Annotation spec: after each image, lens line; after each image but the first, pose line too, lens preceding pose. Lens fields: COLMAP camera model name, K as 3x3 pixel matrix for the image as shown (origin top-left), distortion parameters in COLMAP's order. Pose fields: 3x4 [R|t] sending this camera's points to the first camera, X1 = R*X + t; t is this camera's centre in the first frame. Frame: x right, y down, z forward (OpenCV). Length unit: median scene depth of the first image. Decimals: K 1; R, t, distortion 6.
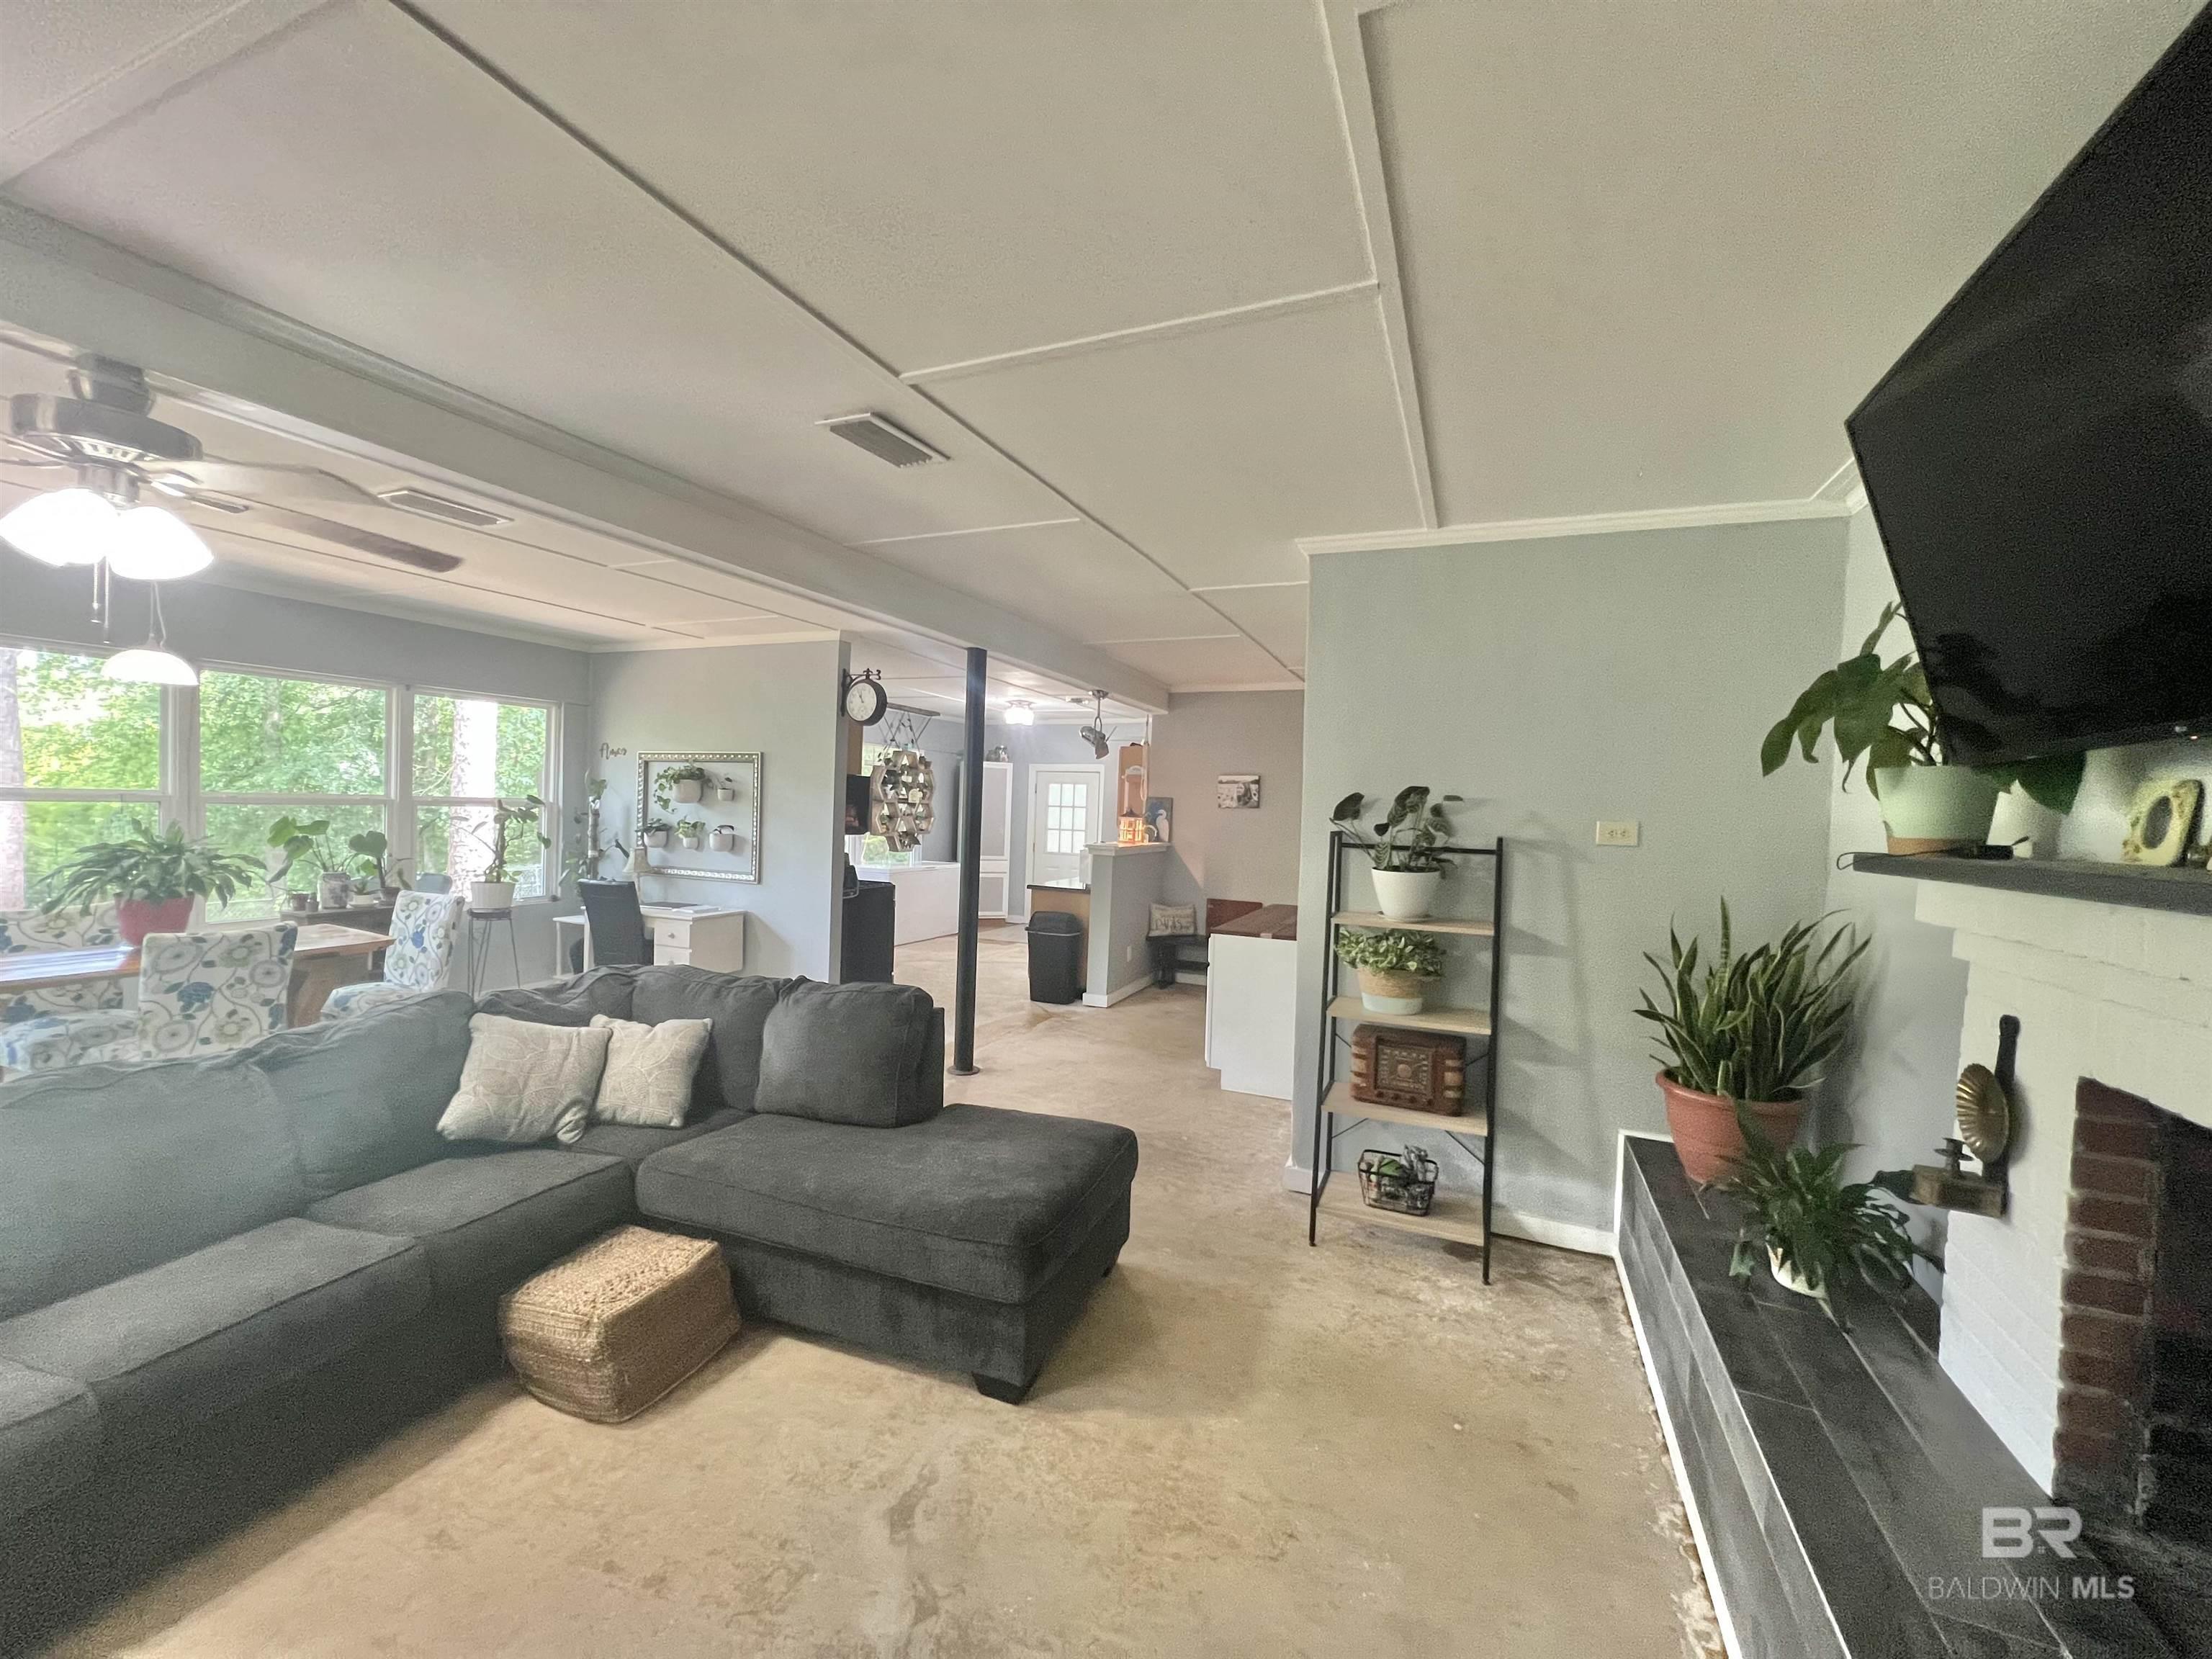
lens RADIAL K [[885.1, 0, 1101.2], [0, 885.1, 828.5], [0, 0, 1]] dist [-0.002384, 0.000289]
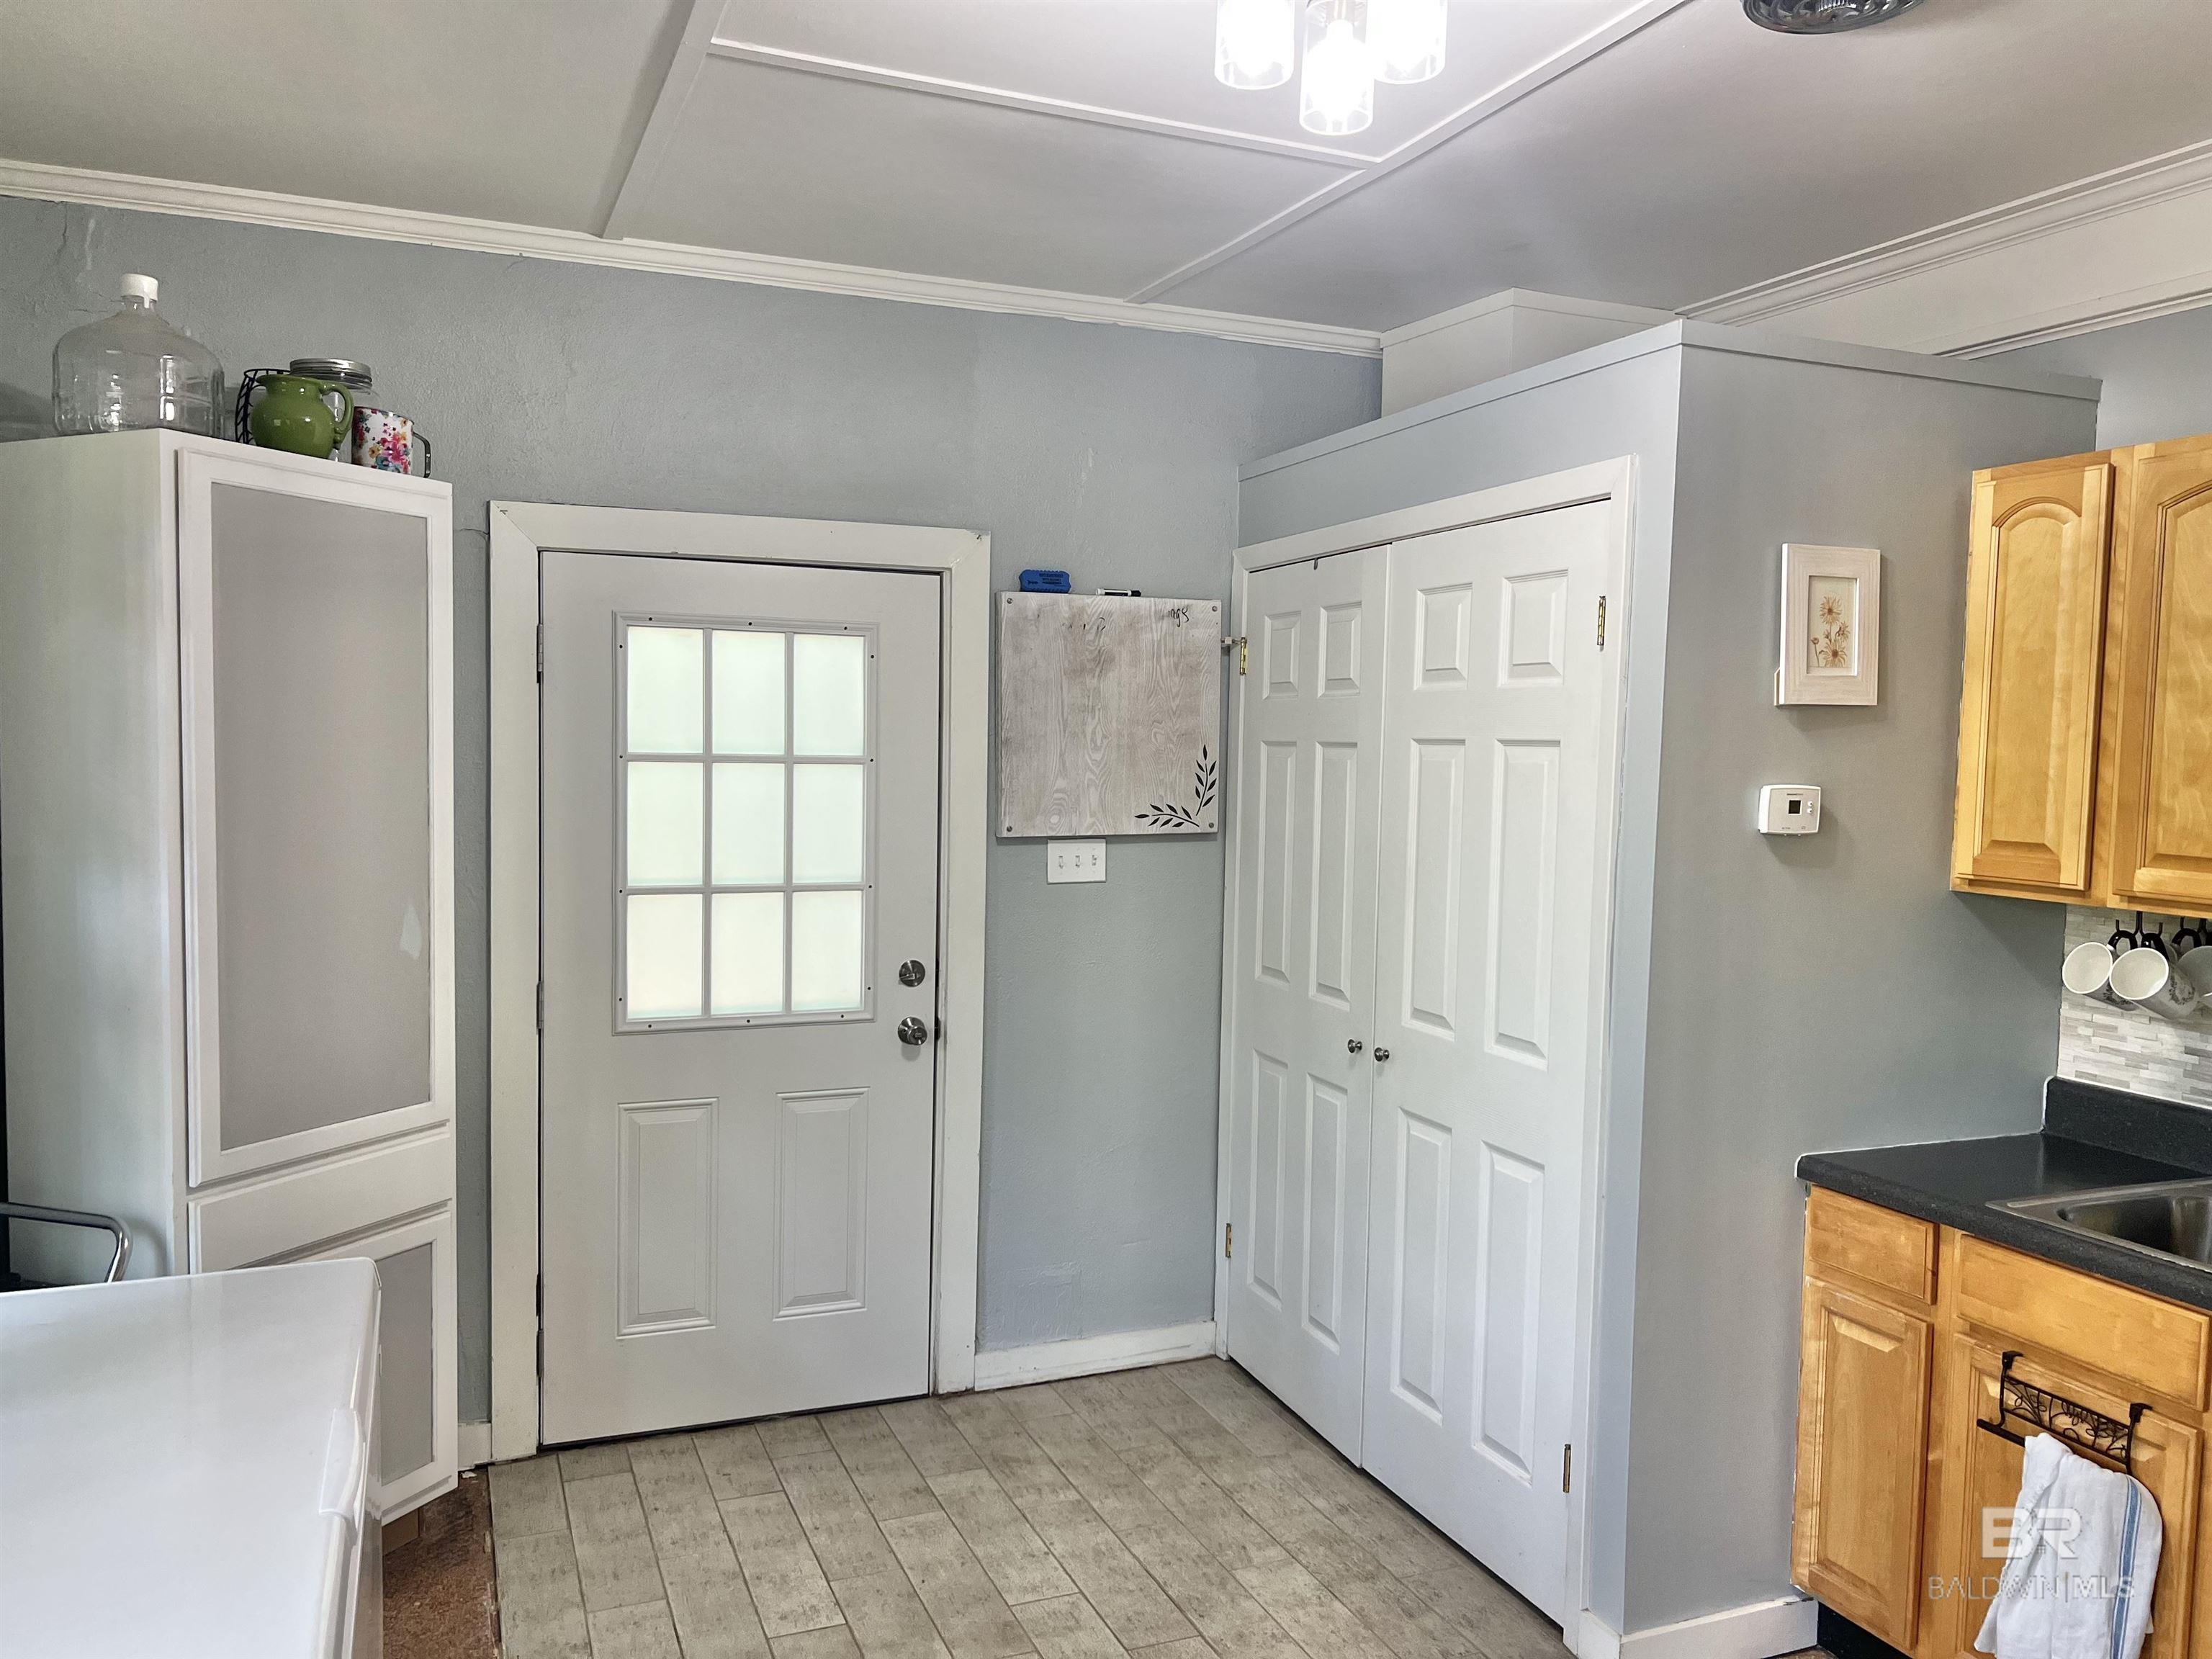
lens RADIAL K [[1658.5, 0, 1112.8], [0, 1658.5, 828.6], [0, 0, 1]] dist [0.074587, -0.091833]
pose [[0.697094, -0.060305, 0.714439, -0.795178], [0.020473, 0.997724, 0.064241, -0.106595], [-0.716687, -0.030155, 0.696743, 2.470799]]
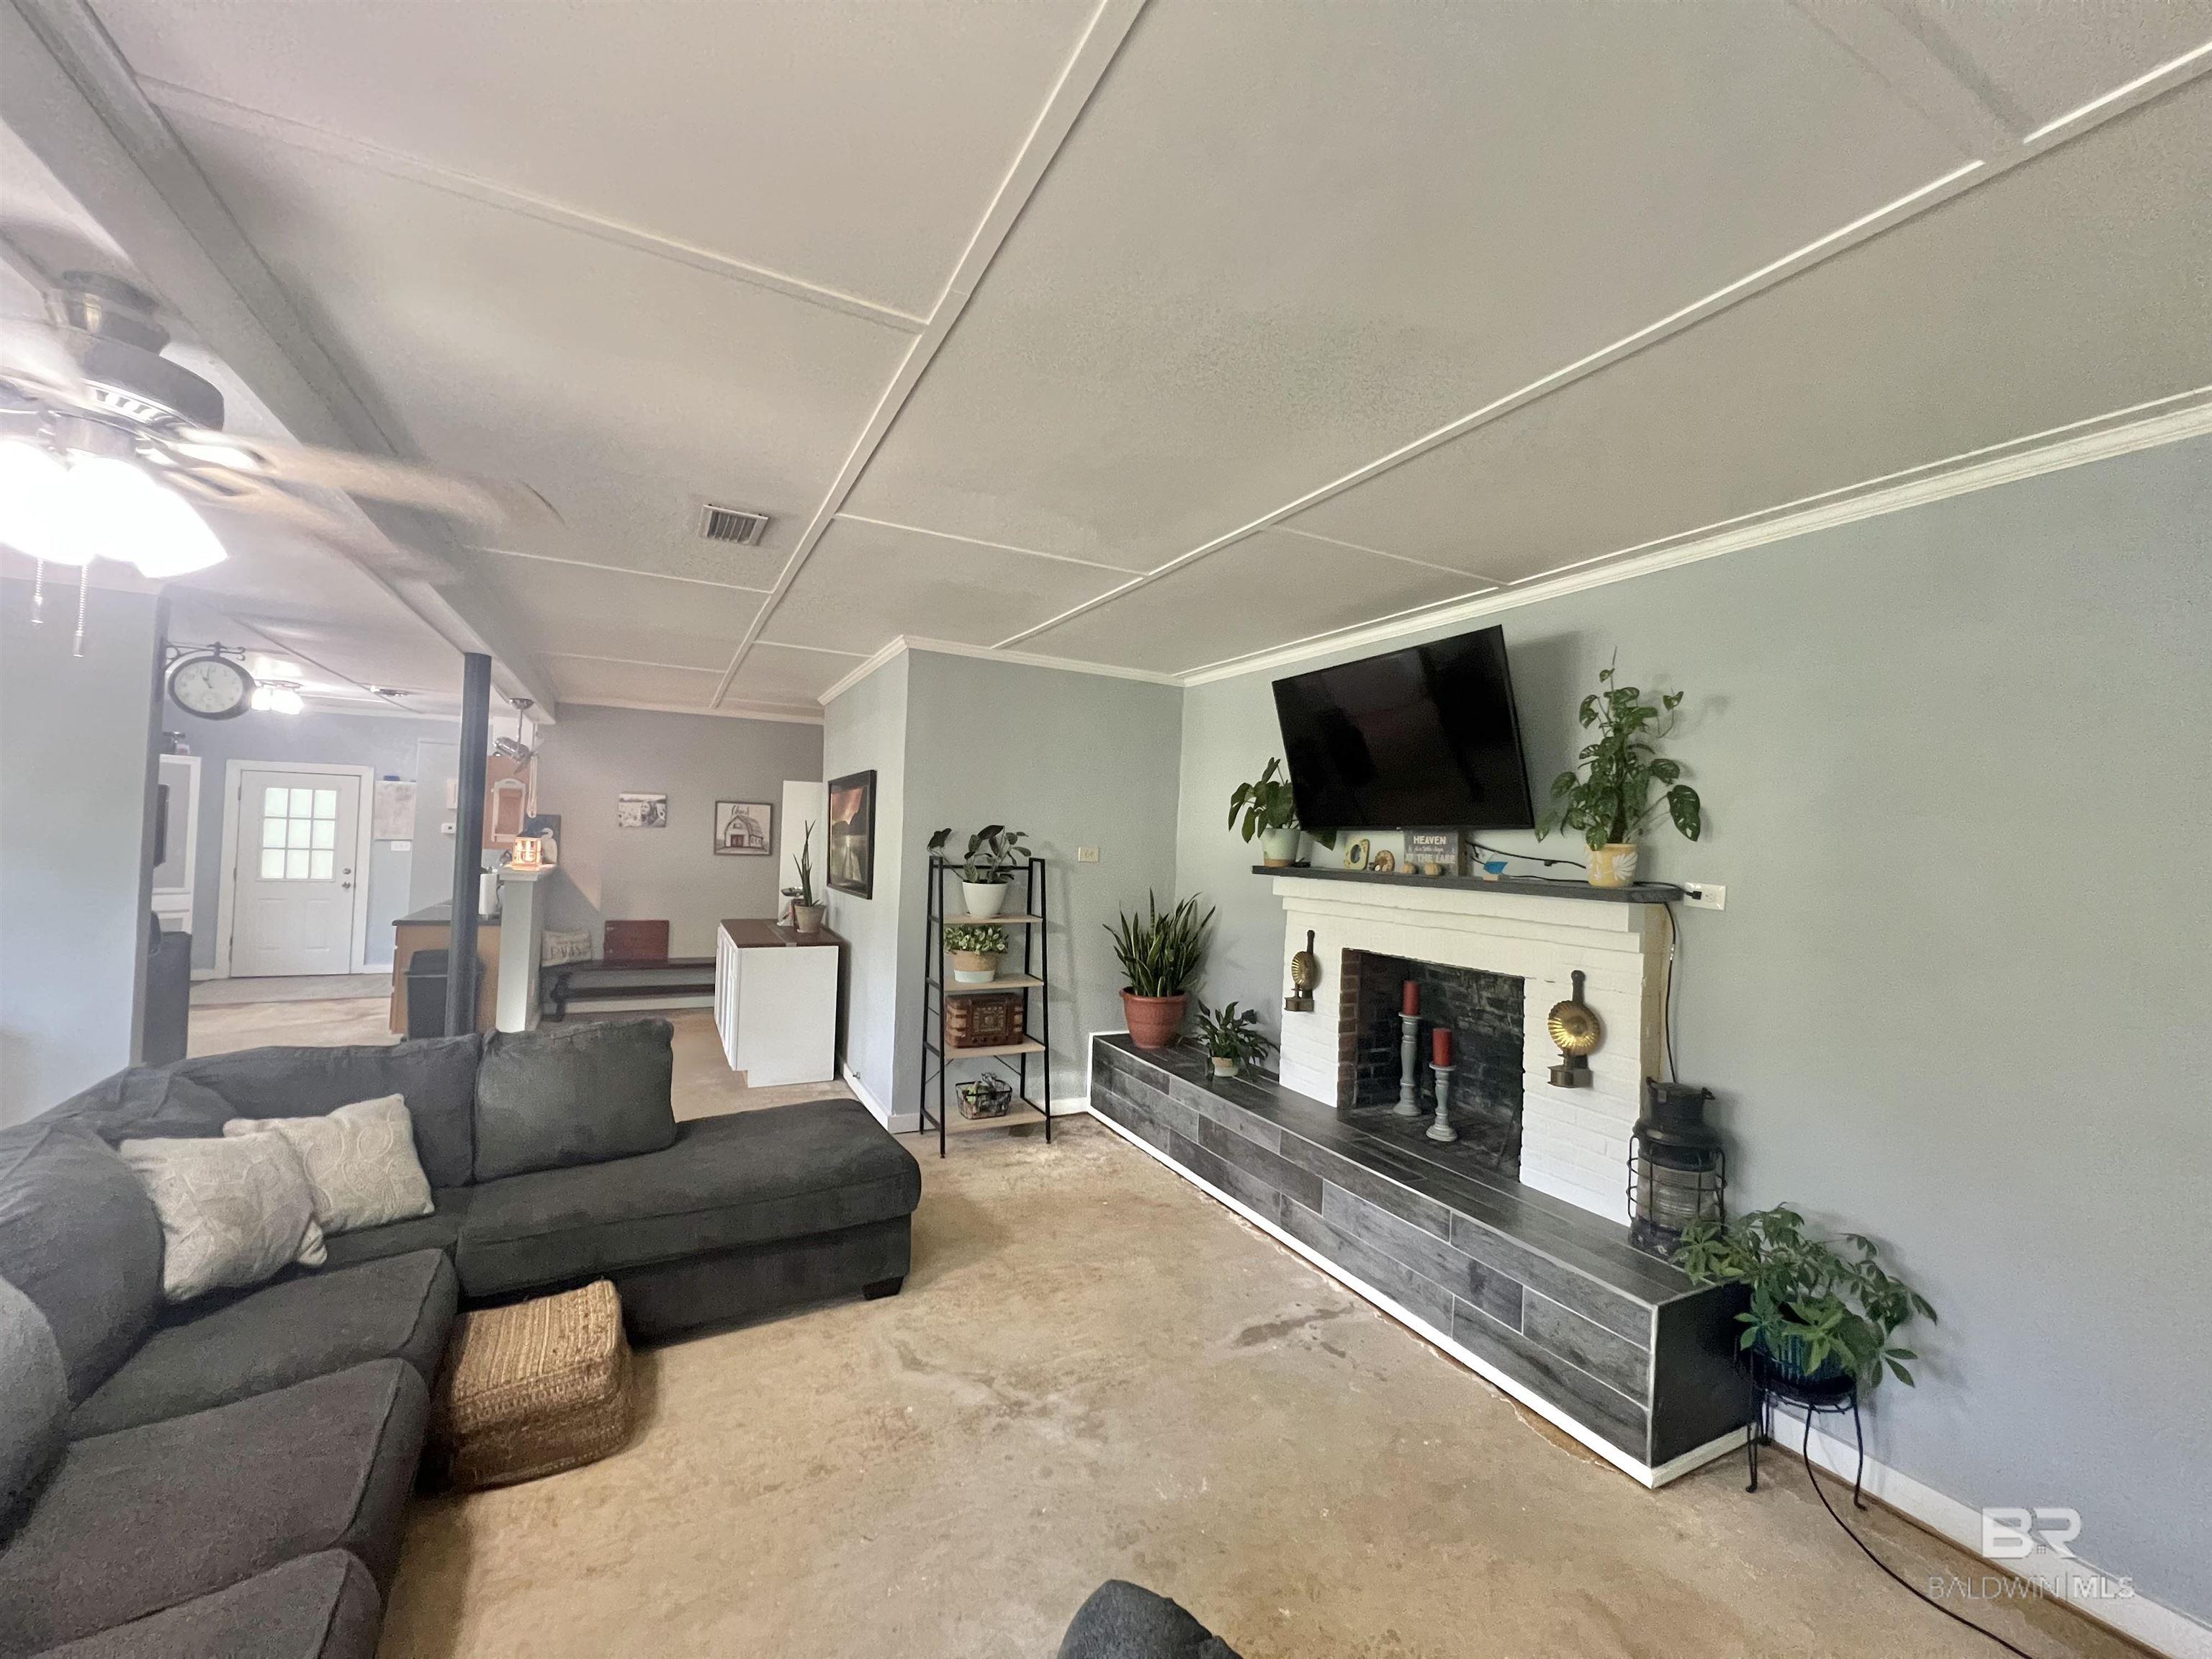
lens RADIAL K [[885.1, 0, 1101.2], [0, 885.1, 828.5], [0, 0, 1]] dist [-0.002384, 0.000289]
pose [[0.632396, 0.001774, 0.774643, -0.668482], [0.003290, 0.999982, -0.004976, -0.034311], [-0.774638, 0.005696, 0.632379, -0.065866]]
